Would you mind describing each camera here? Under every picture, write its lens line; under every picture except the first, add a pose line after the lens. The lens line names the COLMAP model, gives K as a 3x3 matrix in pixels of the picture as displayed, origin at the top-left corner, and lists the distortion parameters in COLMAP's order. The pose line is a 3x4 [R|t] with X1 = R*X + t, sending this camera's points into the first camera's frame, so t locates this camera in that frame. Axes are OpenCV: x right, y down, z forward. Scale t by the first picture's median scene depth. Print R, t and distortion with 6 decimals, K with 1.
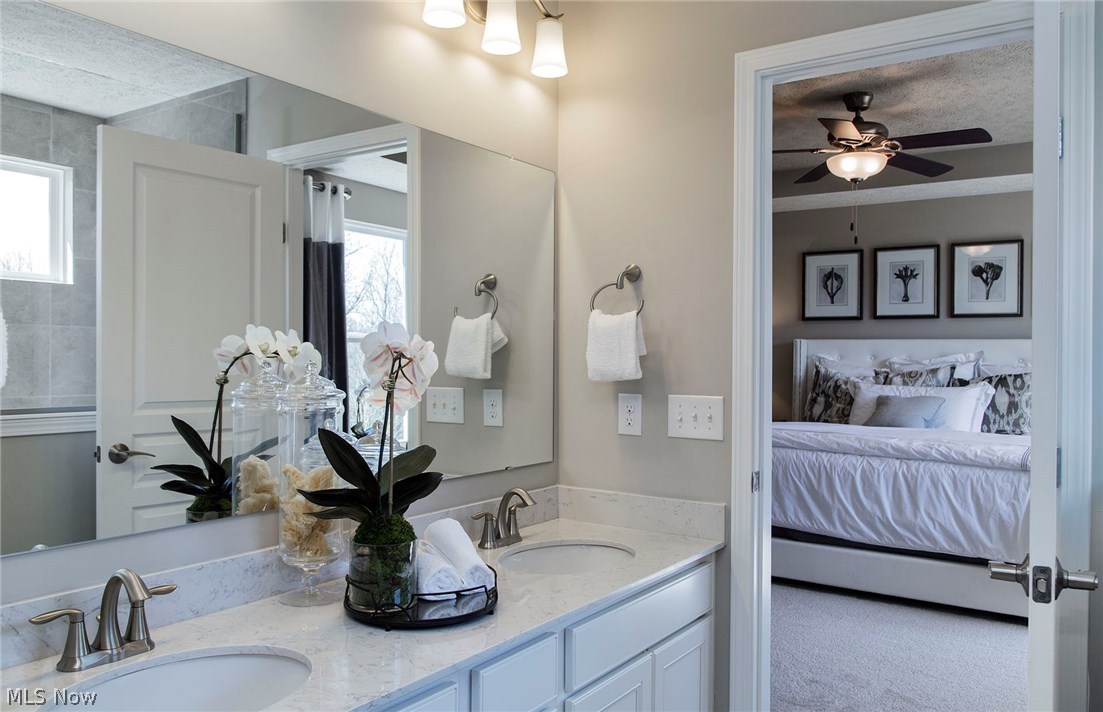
lens RADIAL K [[842.5, 0, 551.5], [0, 842.5, 356.0], [0, 0, 1]] dist [-0.007975, -0.004122]
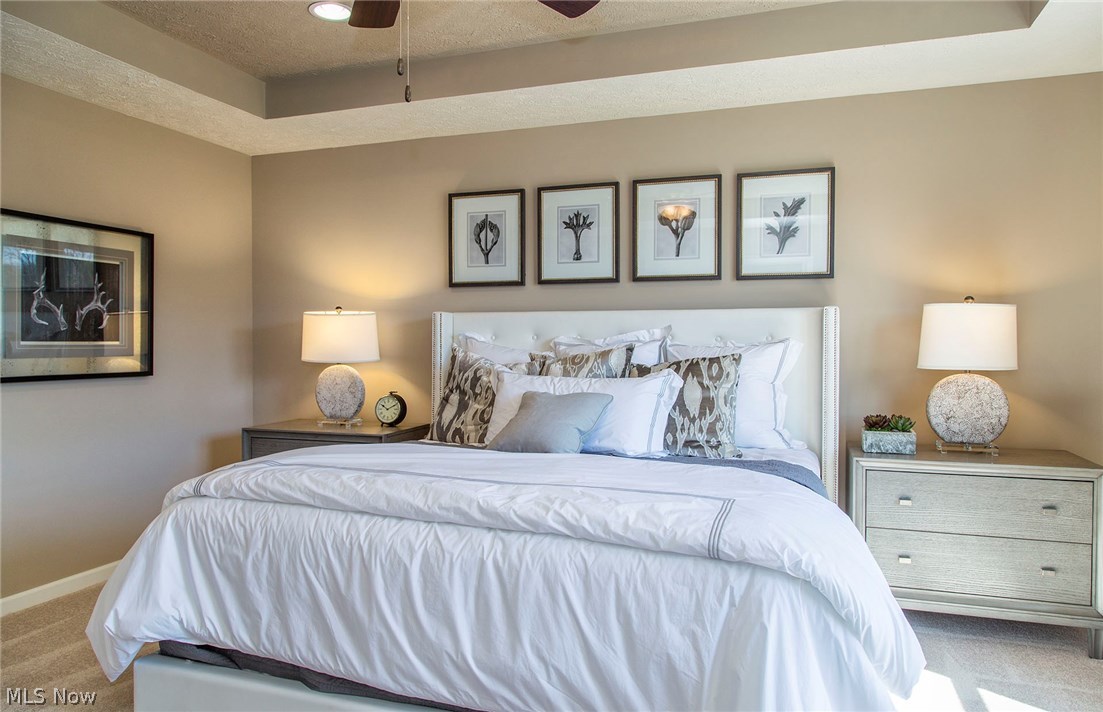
lens RADIAL K [[728.1, 0, 555.3], [0, 728.1, 348.5], [0, 0, 1]] dist [0.001712, 0.004309]
pose [[0.962311, -0.009721, 0.271776, 0.256988], [0.008011, 0.999941, 0.007401, 0.008500], [-0.271832, -0.004945, 0.962332, 0.441598]]
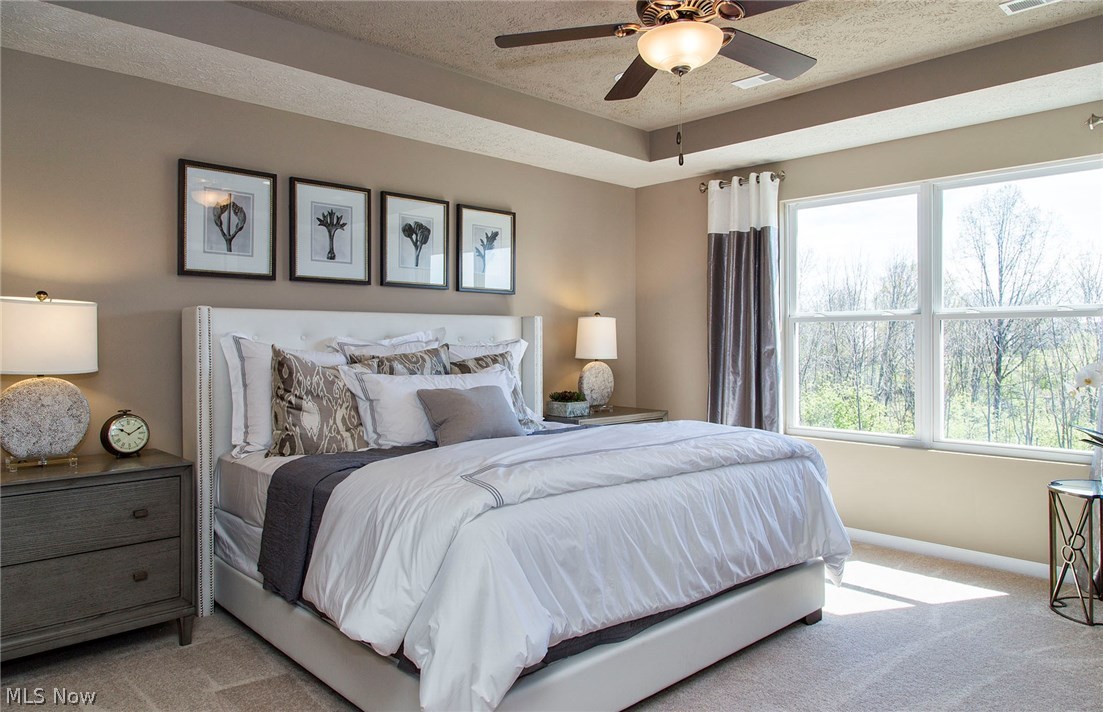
lens RADIAL K [[744.2, 0, 549.5], [0, 744.2, 339.8], [0, 0, 1]] dist [0.000035, 0.000859]
pose [[0.196301, -0.005615, 0.980528, -0.189302], [0.009025, 0.999952, 0.003920, 0.003899], [-0.980502, 0.008080, 0.196342, 0.776617]]
